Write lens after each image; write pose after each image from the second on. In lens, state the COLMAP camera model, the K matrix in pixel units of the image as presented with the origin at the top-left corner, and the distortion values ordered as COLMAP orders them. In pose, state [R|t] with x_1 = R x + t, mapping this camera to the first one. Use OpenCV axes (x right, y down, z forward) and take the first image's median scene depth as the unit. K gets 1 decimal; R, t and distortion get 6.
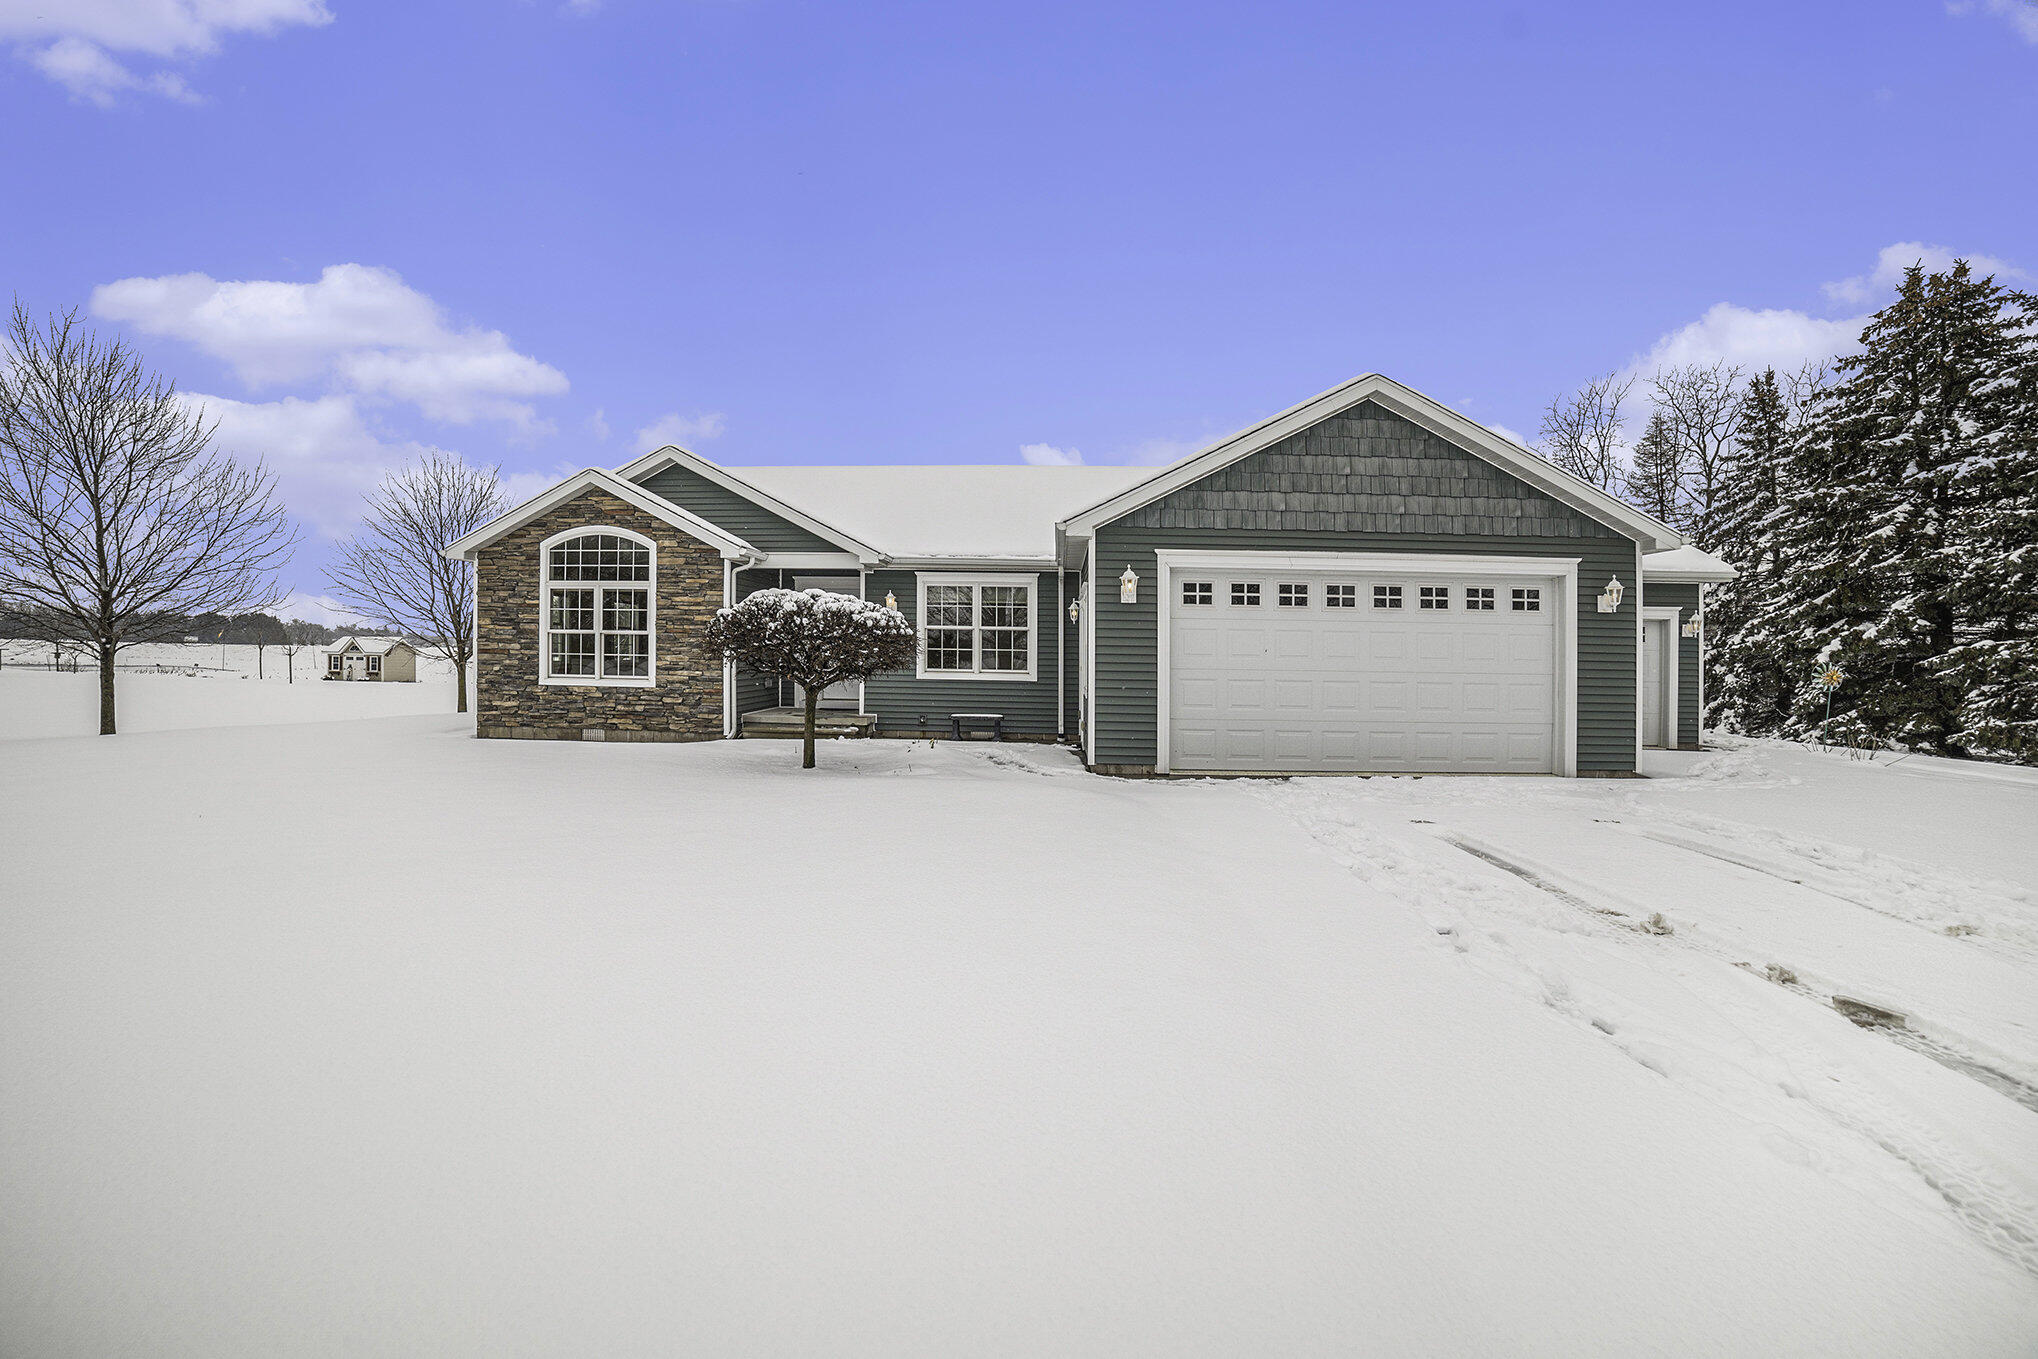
lens RADIAL K [[828.3, 0, 1015.3], [0, 828.3, 679.0], [0, 0, 1]] dist [-0.092115, 0.027550]
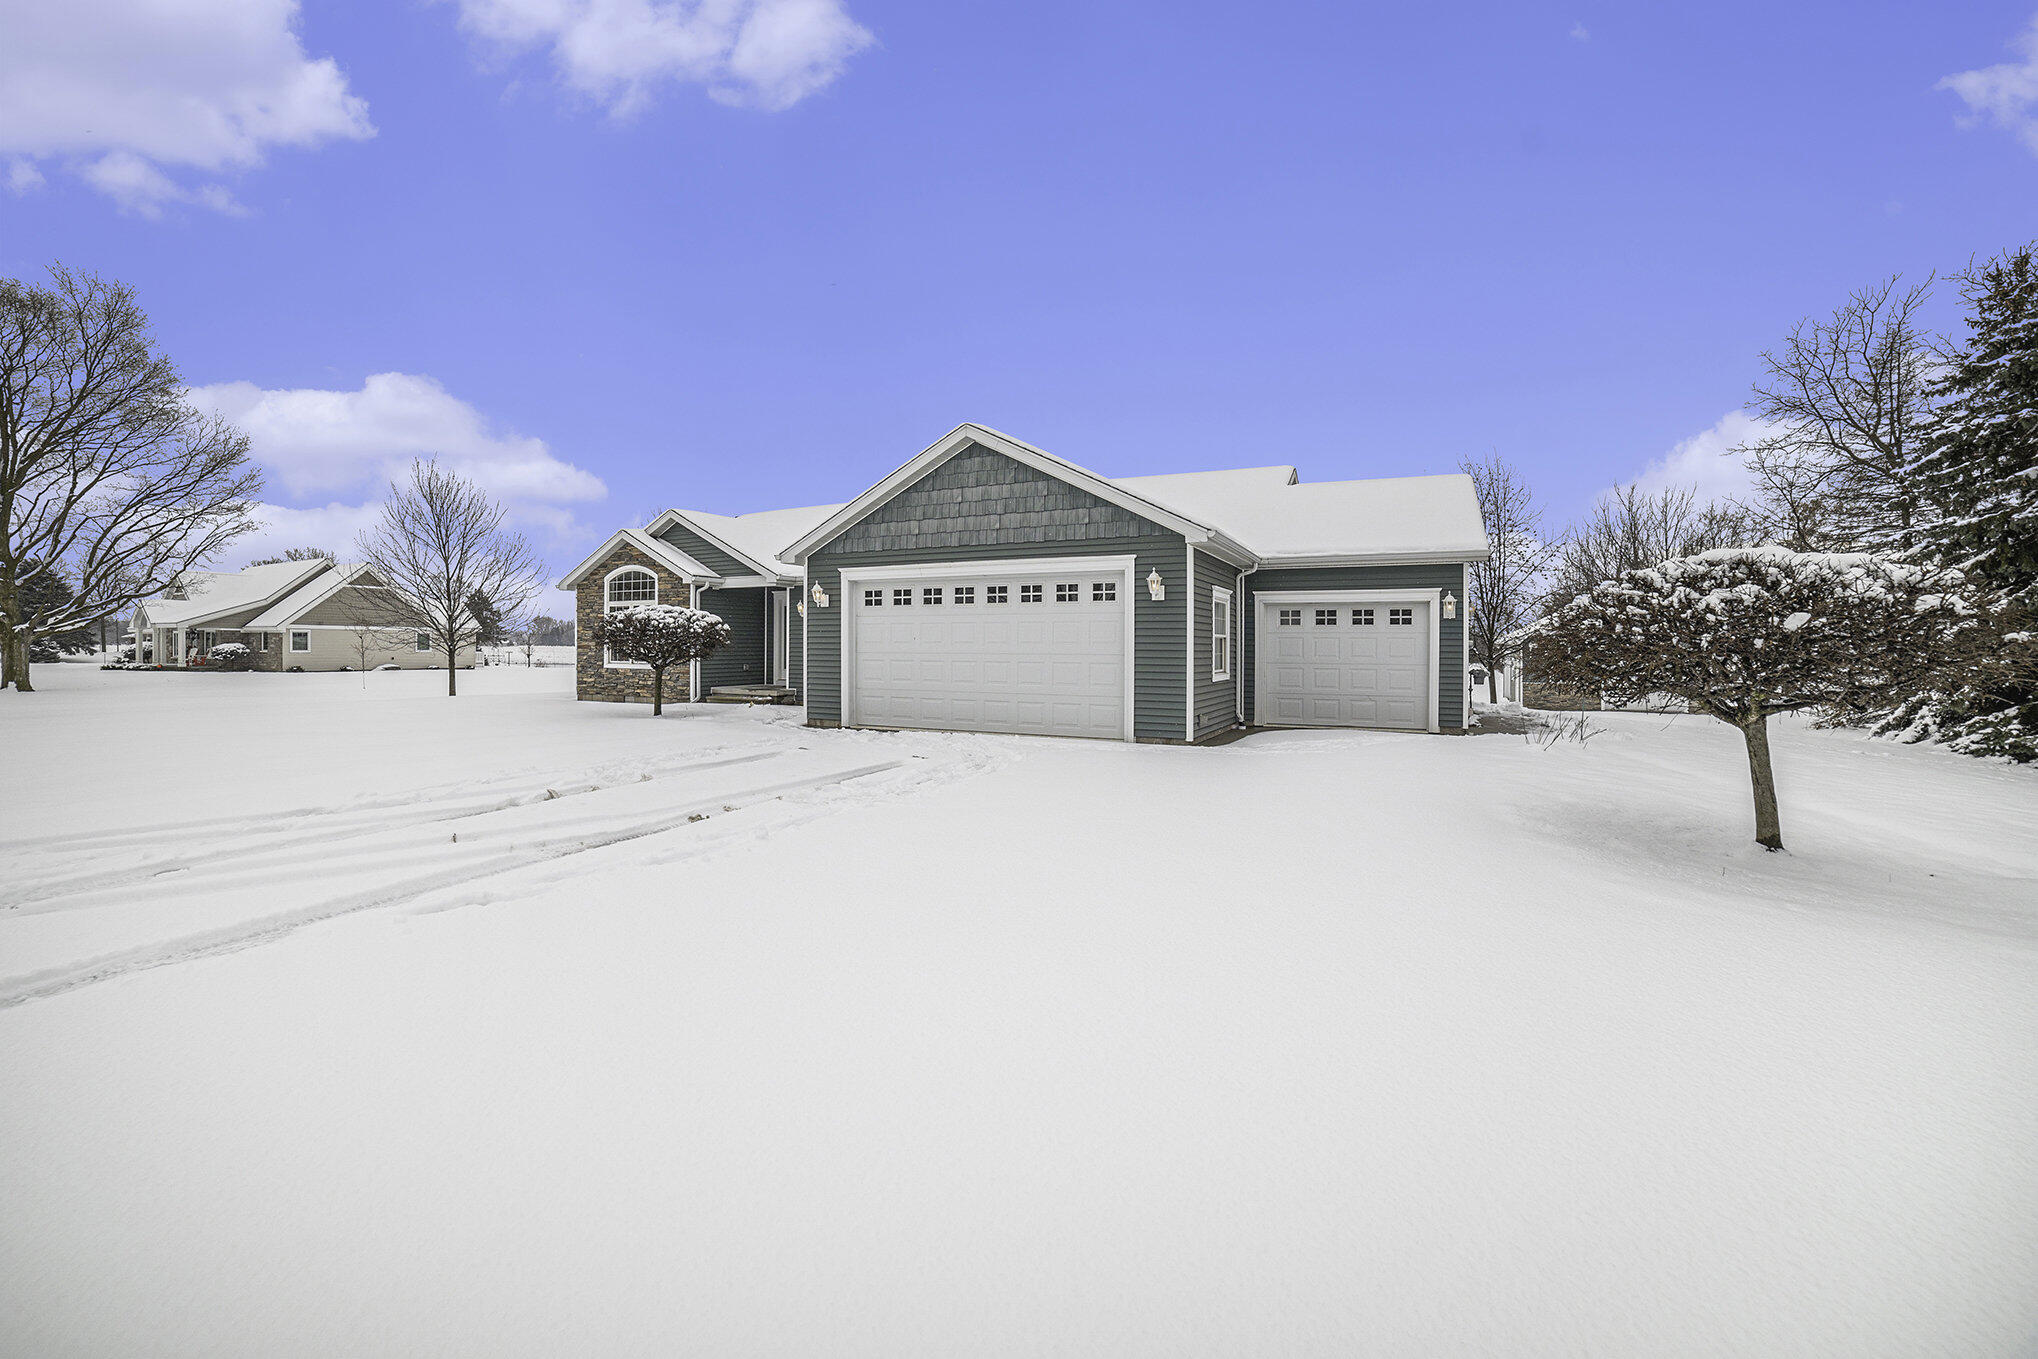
lens RADIAL K [[791.9, 0, 1021.4], [0, 791.9, 673.0], [0, 0, 1]] dist [-0.035146, 0.000069]
pose [[0.920264, 0.001724, -0.391294, 0.773116], [-0.002882, 0.999993, -0.002371, 0.019490], [0.391287, 0.003310, 0.920263, -0.099857]]
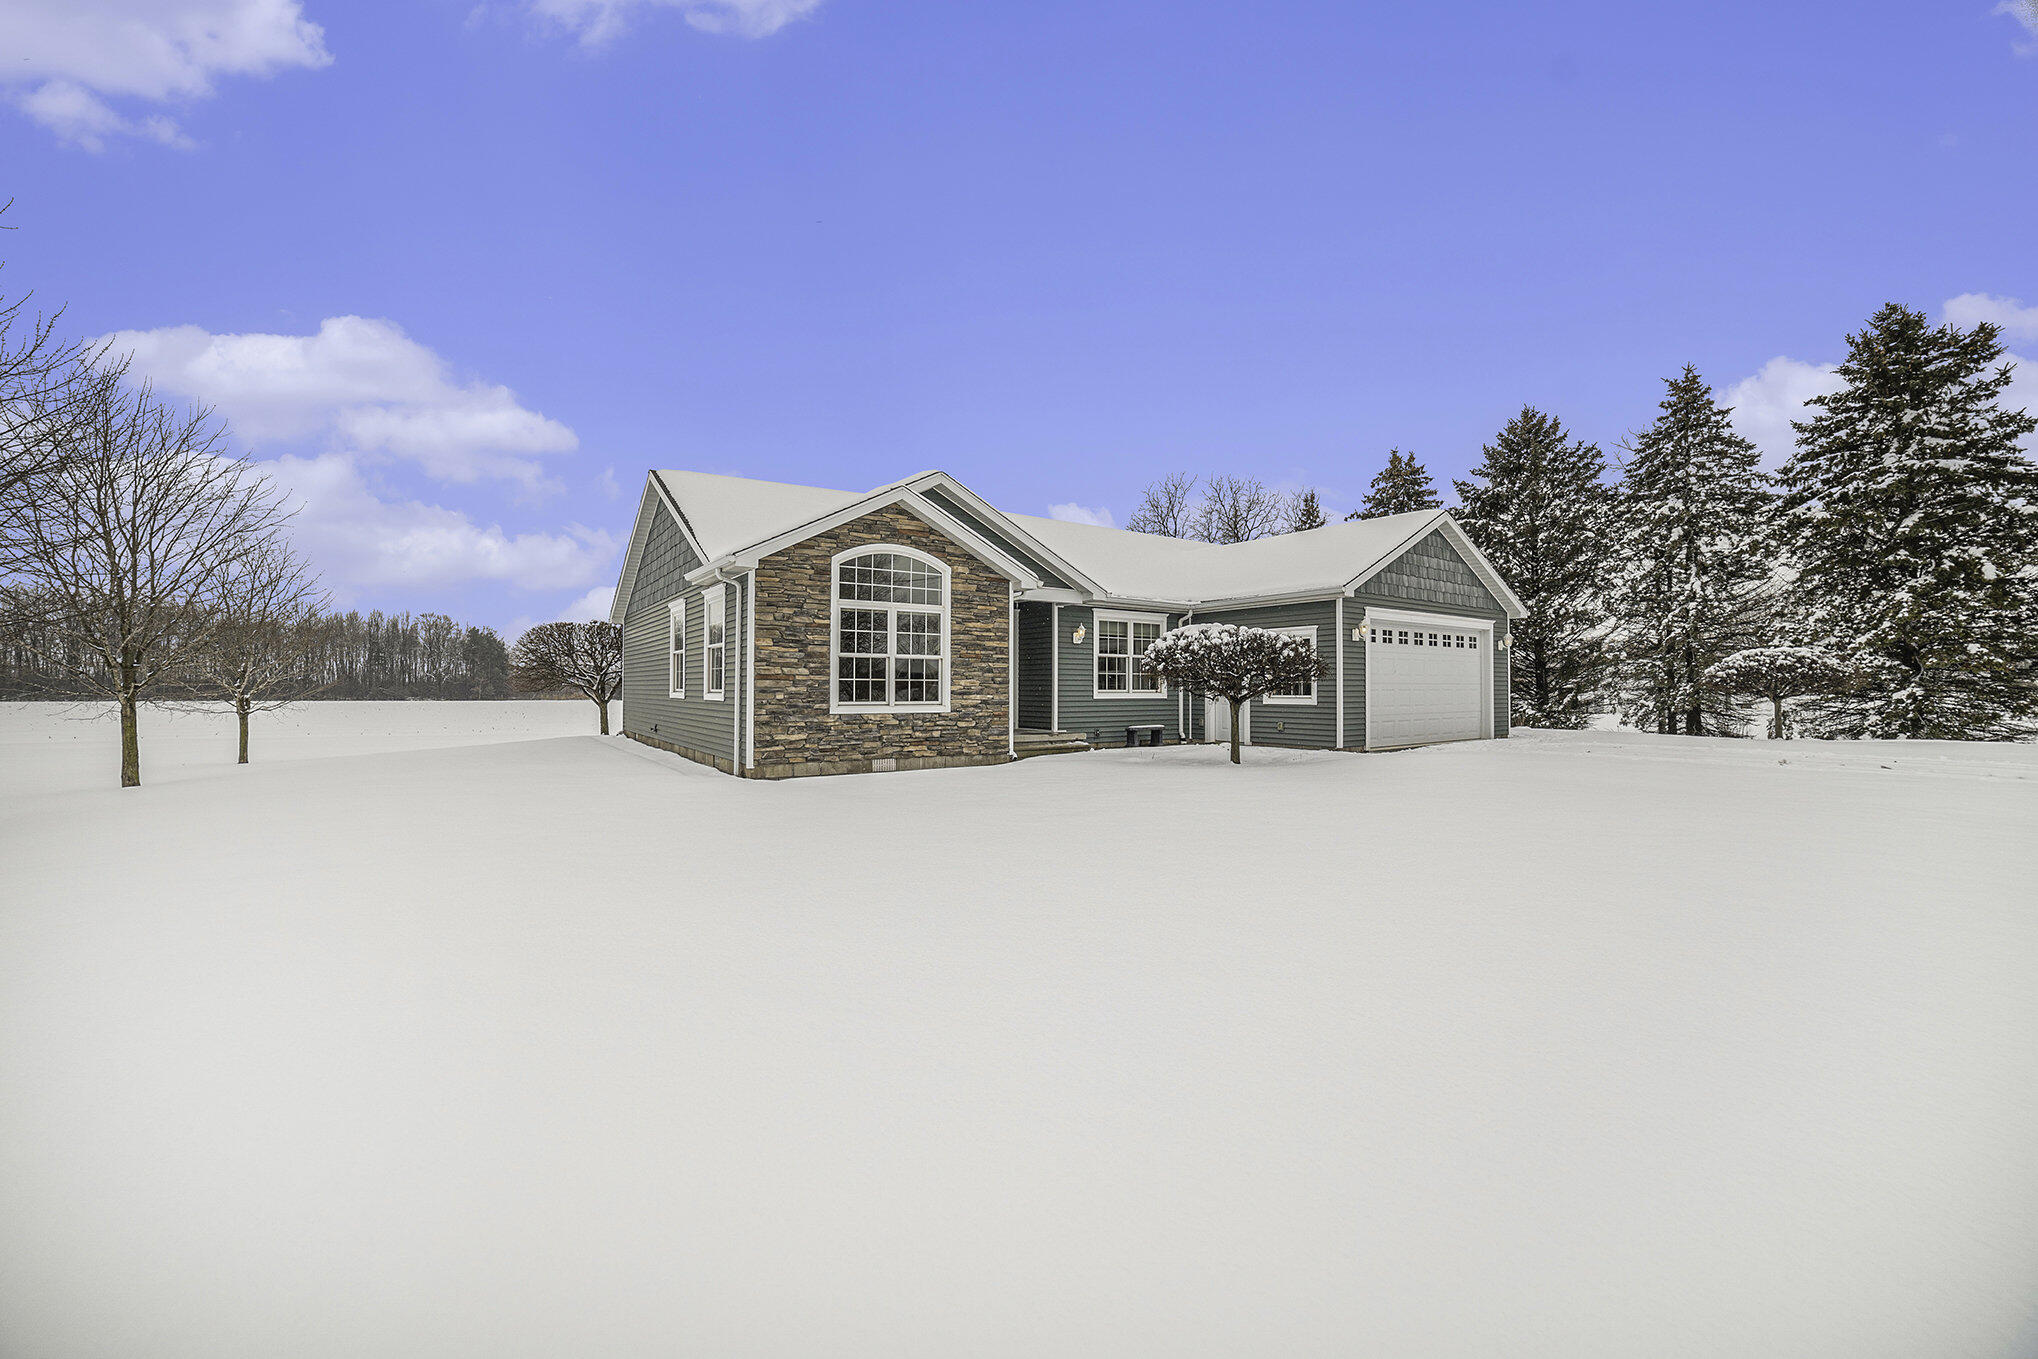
lens RADIAL K [[828.3, 0, 1015.3], [0, 828.3, 679.0], [0, 0, 1]] dist [-0.092115, 0.027550]
pose [[0.794120, -0.009553, 0.607686, -0.995110], [0.033821, 0.999022, -0.028491, 0.001320], [-0.606819, 0.043178, 0.793666, 0.145437]]
